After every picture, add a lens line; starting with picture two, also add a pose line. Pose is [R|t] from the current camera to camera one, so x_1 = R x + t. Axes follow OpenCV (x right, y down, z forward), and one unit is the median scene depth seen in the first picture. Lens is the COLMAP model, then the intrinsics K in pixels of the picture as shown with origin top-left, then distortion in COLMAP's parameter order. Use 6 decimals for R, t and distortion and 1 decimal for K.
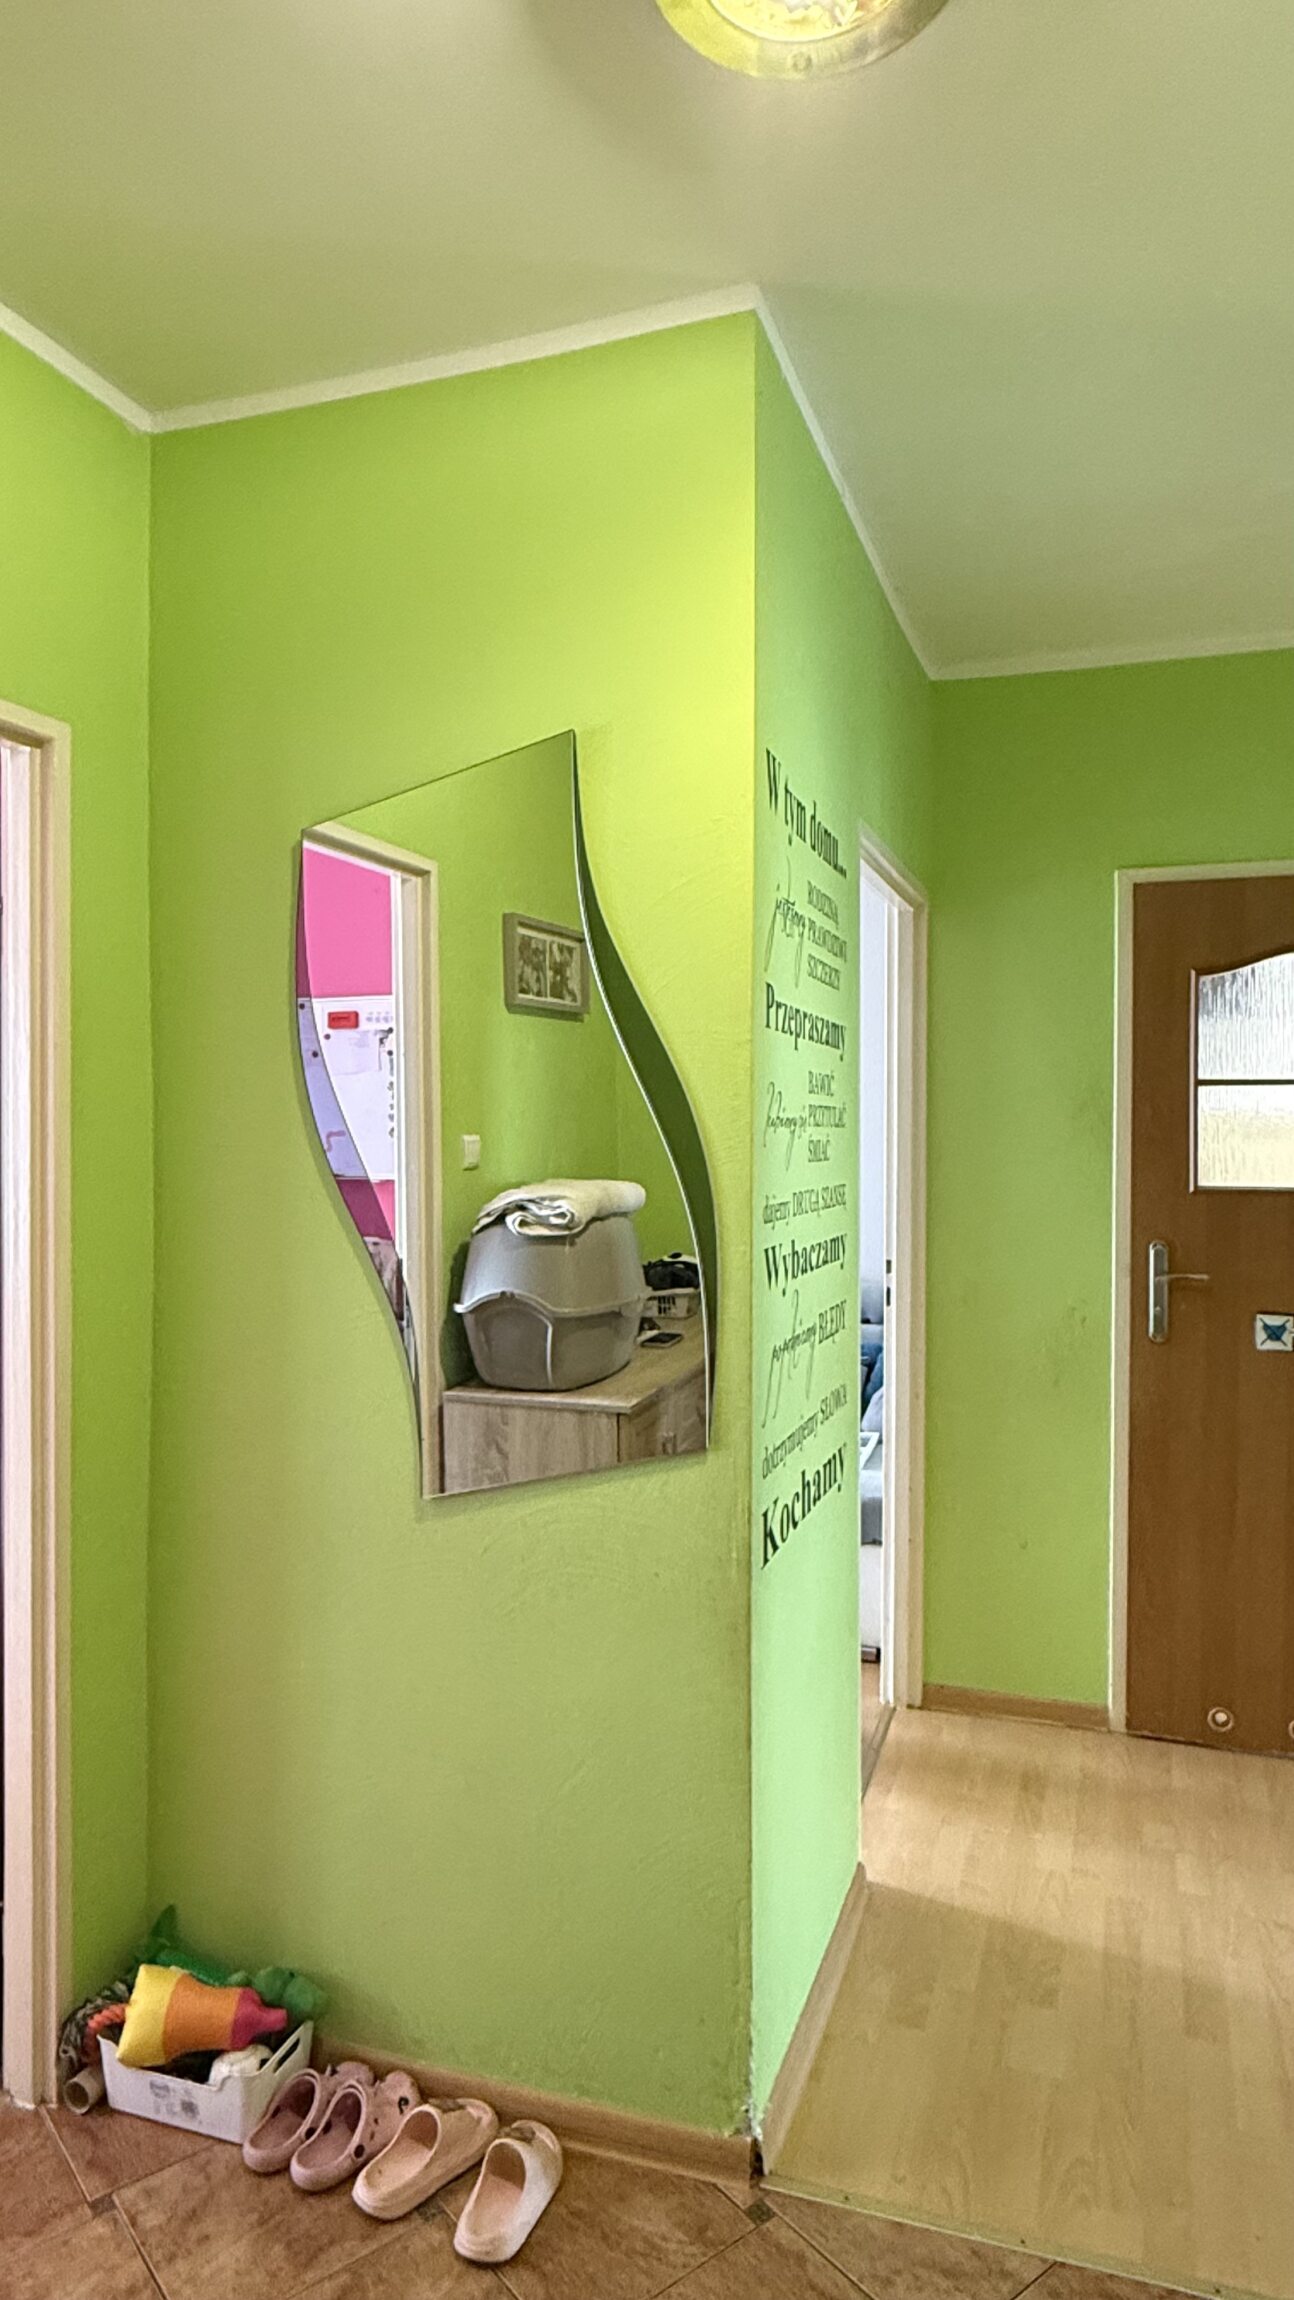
lens RADIAL K [[1379.0, 0, 646.5], [0, 1379.0, 1152.0], [0, 0, 1]] dist [0.005651, 0.002144]
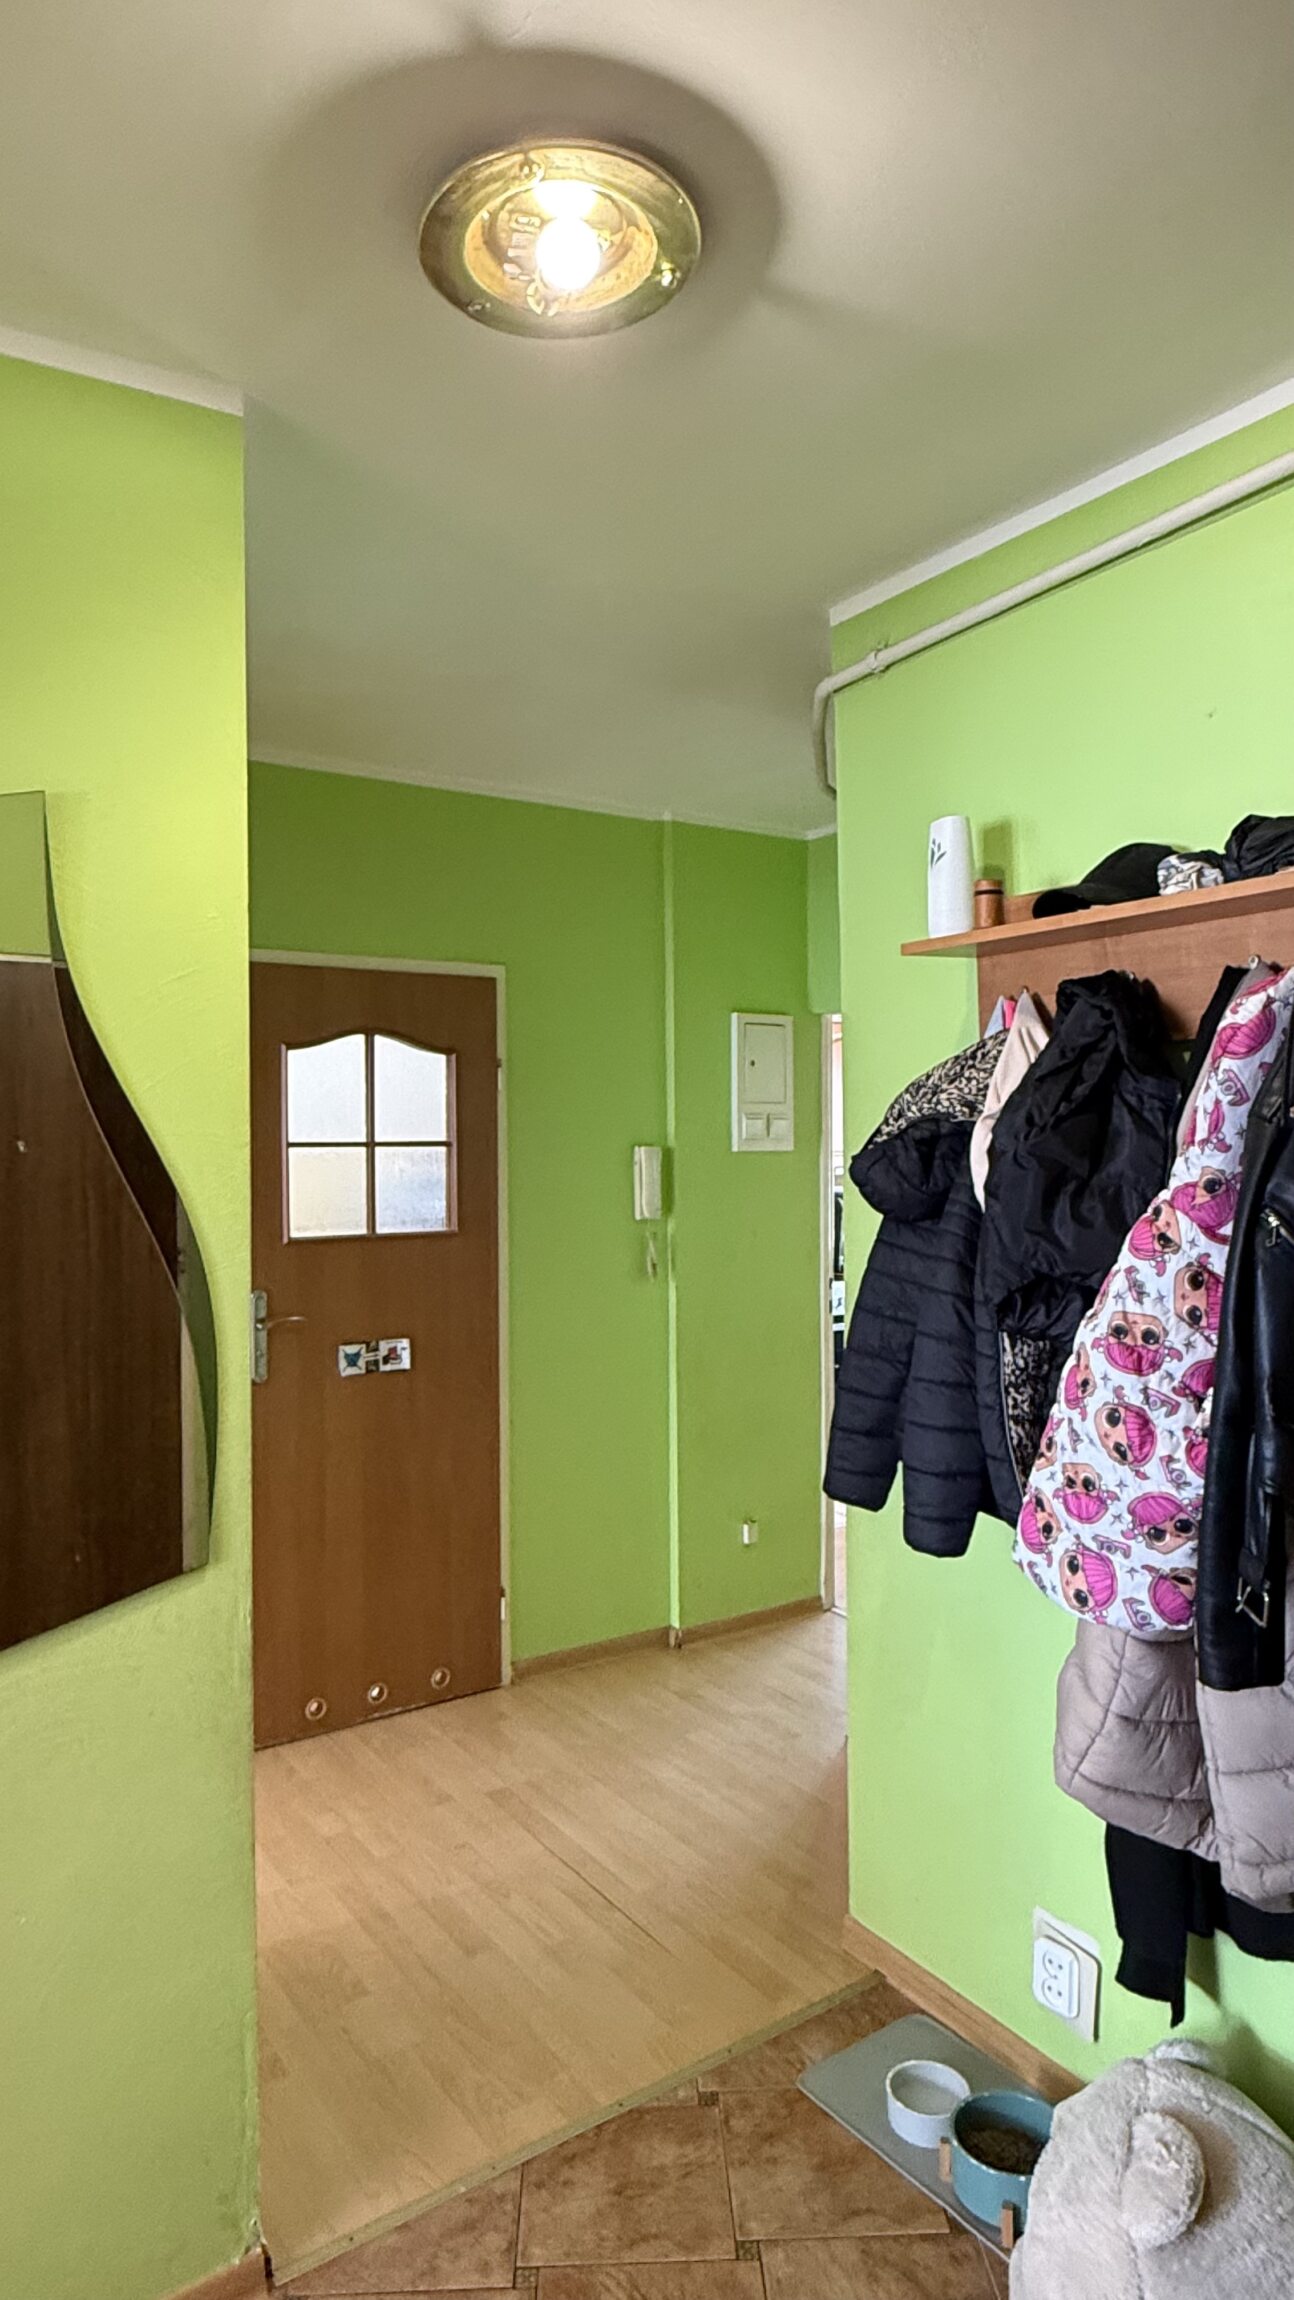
lens RADIAL K [[1379.0, 0, 648.9], [0, 1379.0, 1145.5], [0, 0, 1]] dist [0.005651, 0.002144]
pose [[0.596340, -0.008713, 0.802685, -0.329754], [0.017530, 0.999844, -0.002171, -0.043150], [-0.802541, 0.015365, 0.596399, 0.101099]]
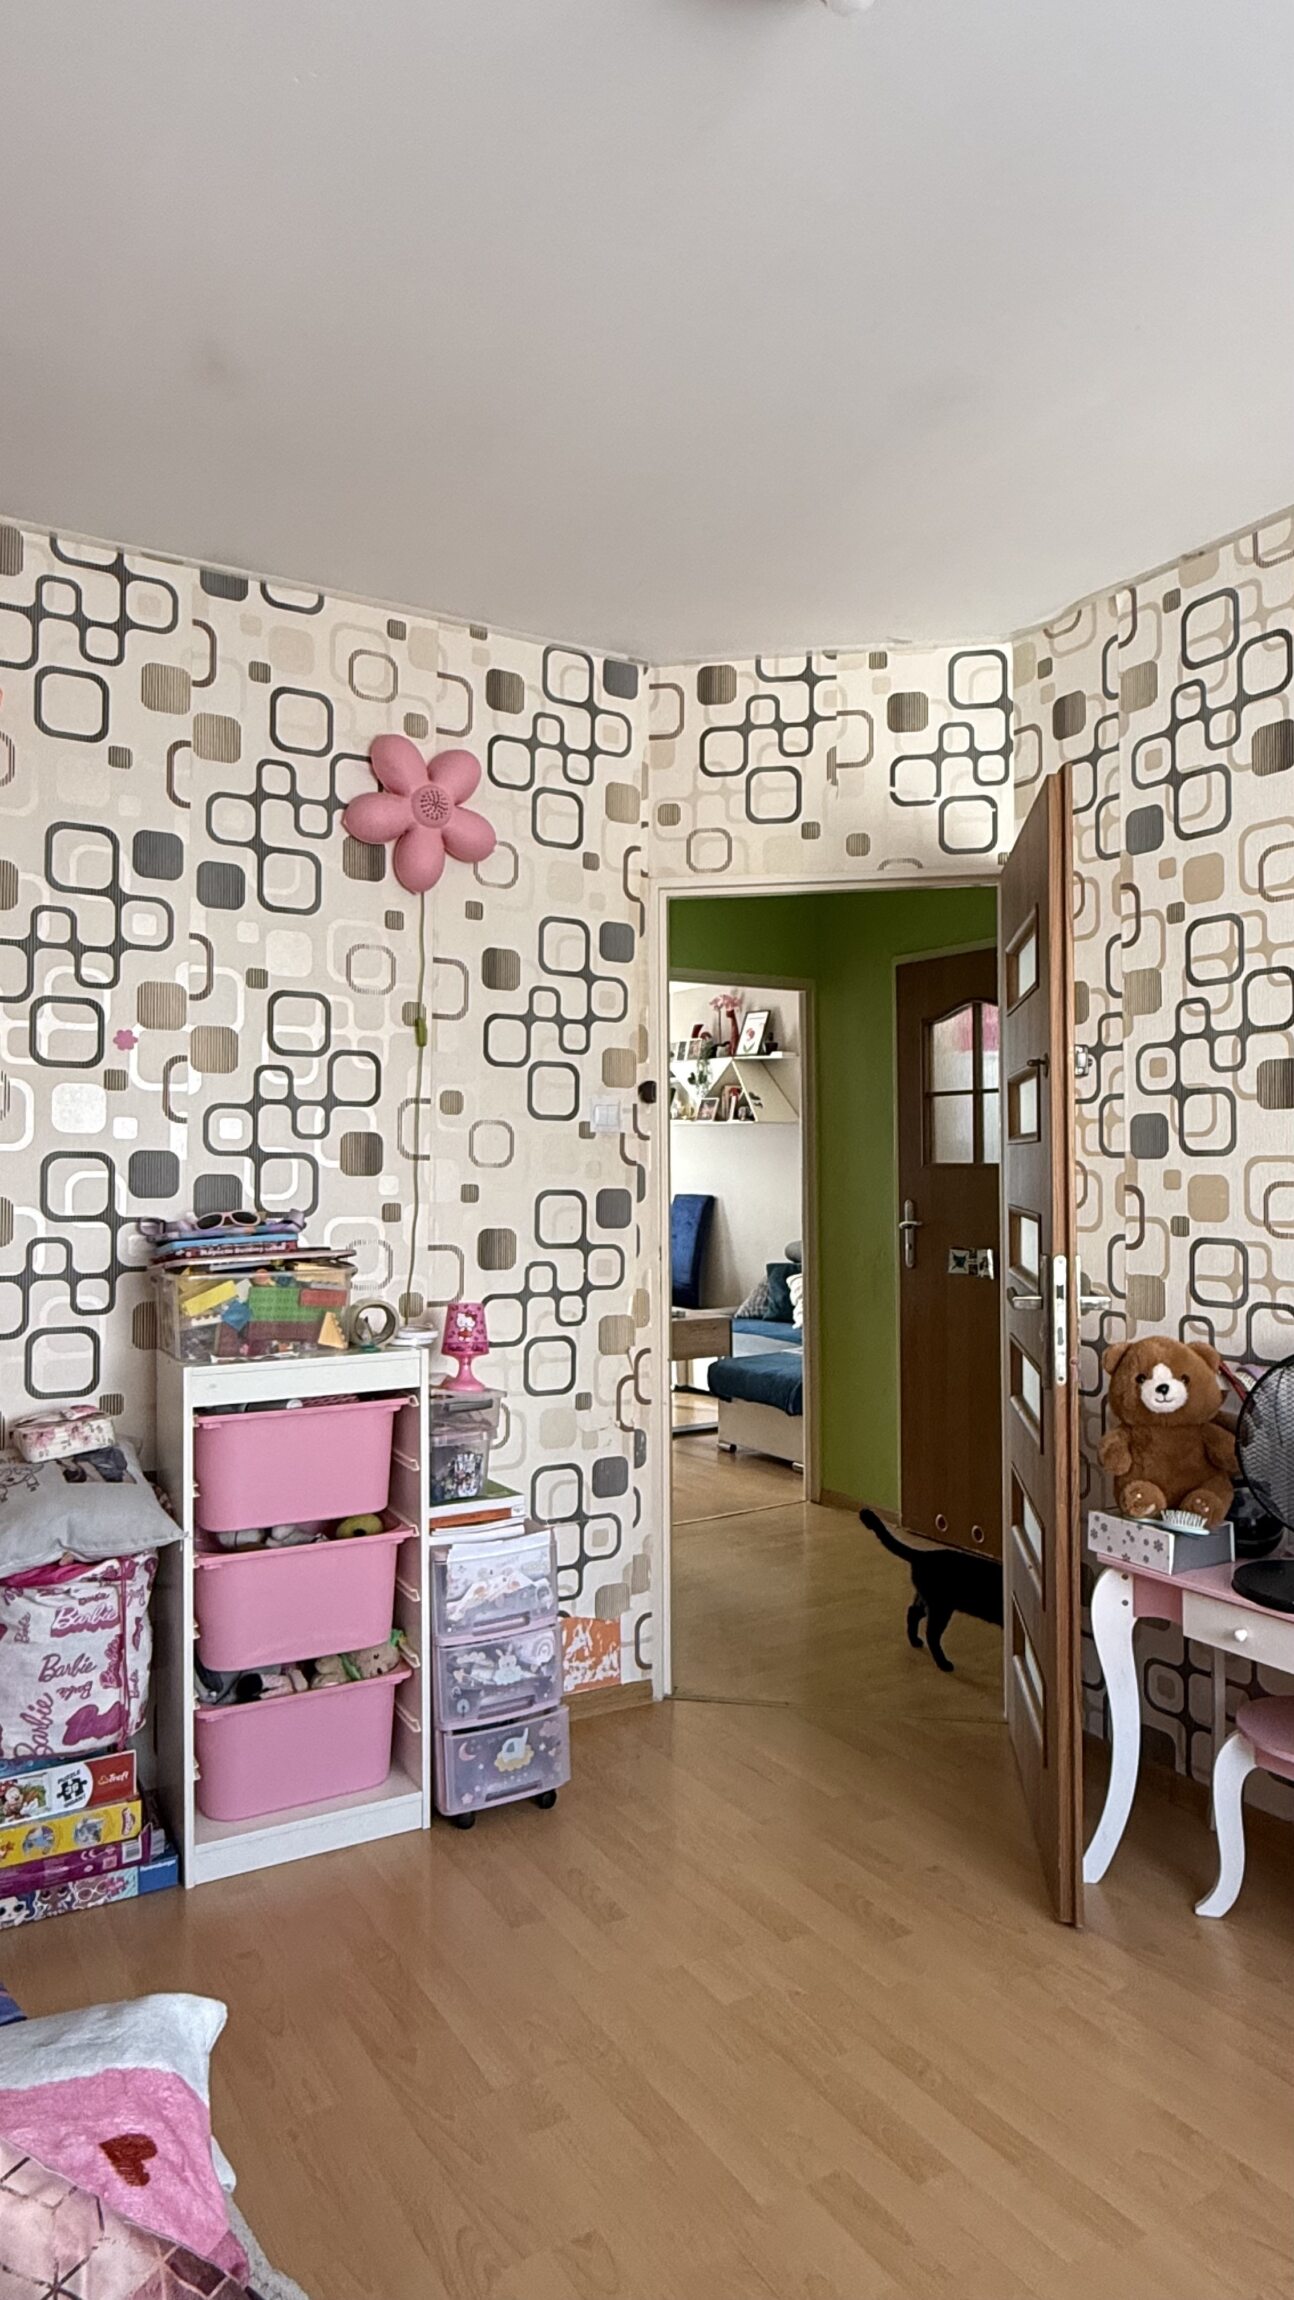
lens RADIAL K [[1379.0, 0, 646.2], [0, 1379.0, 1153.5], [0, 0, 1]] dist [0.005651, 0.002144]
pose [[0.771911, -0.007589, -0.635685, 1.137695], [-0.004373, 0.999842, -0.017247, 0.041993], [0.635715, 0.016093, 0.771756, -0.359002]]
